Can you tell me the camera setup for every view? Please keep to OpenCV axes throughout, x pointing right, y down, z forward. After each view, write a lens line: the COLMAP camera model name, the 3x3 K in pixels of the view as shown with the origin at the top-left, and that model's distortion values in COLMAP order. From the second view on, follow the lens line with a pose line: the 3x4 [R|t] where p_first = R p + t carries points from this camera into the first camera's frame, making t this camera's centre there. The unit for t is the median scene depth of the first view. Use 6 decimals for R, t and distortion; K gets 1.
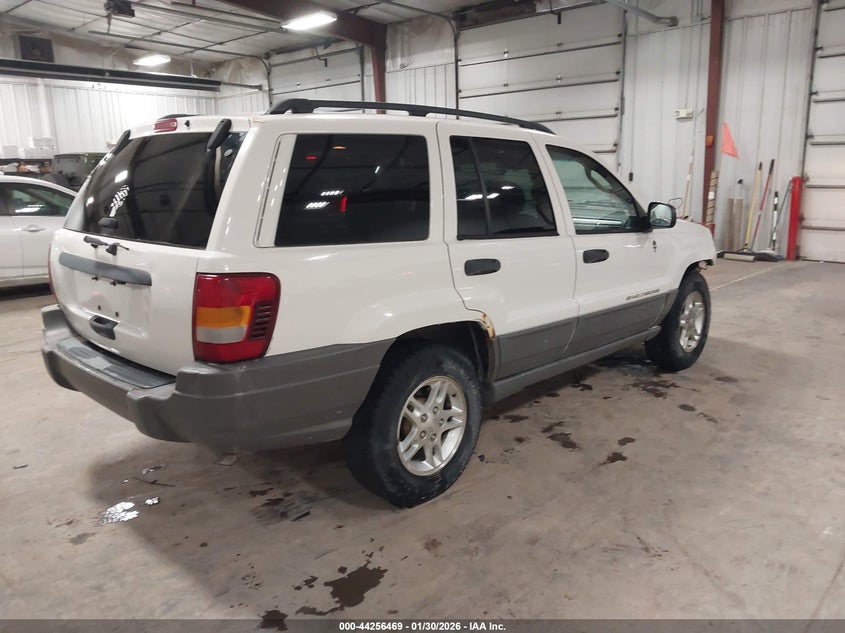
lens RADIAL K [[668.7, 0, 431.8], [0, 668.7, 313.2], [0, 0, 1]] dist [0.004687, -0.003746]
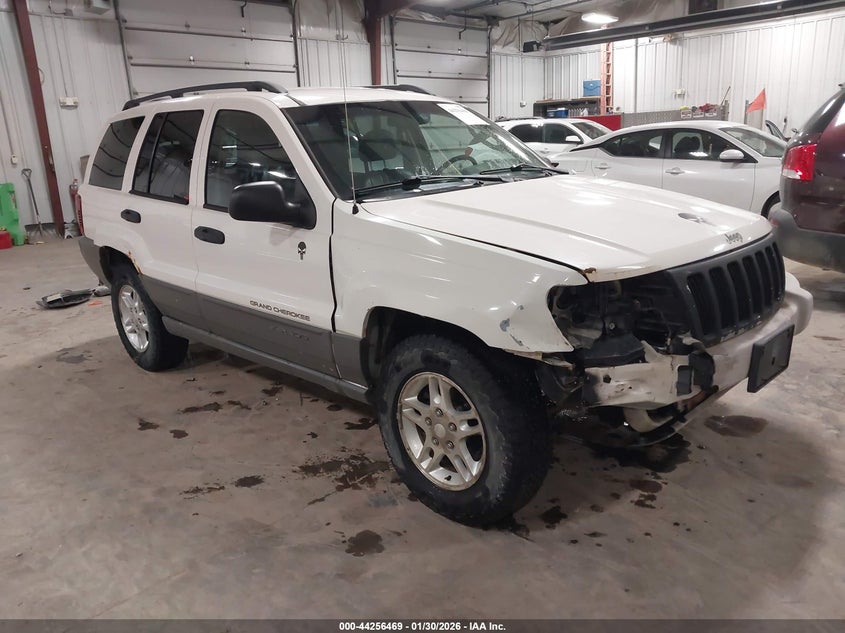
lens RADIAL K [[661.6, 0, 422.5], [0, 661.6, 316.5], [0, 0, 1]] dist [-0.005351, -0.000014]
pose [[-0.022898, 0.263961, -0.964262, 1.045637], [-0.163361, 0.950563, 0.264090, -0.245120], [0.986301, 0.163570, 0.021355, 1.191647]]
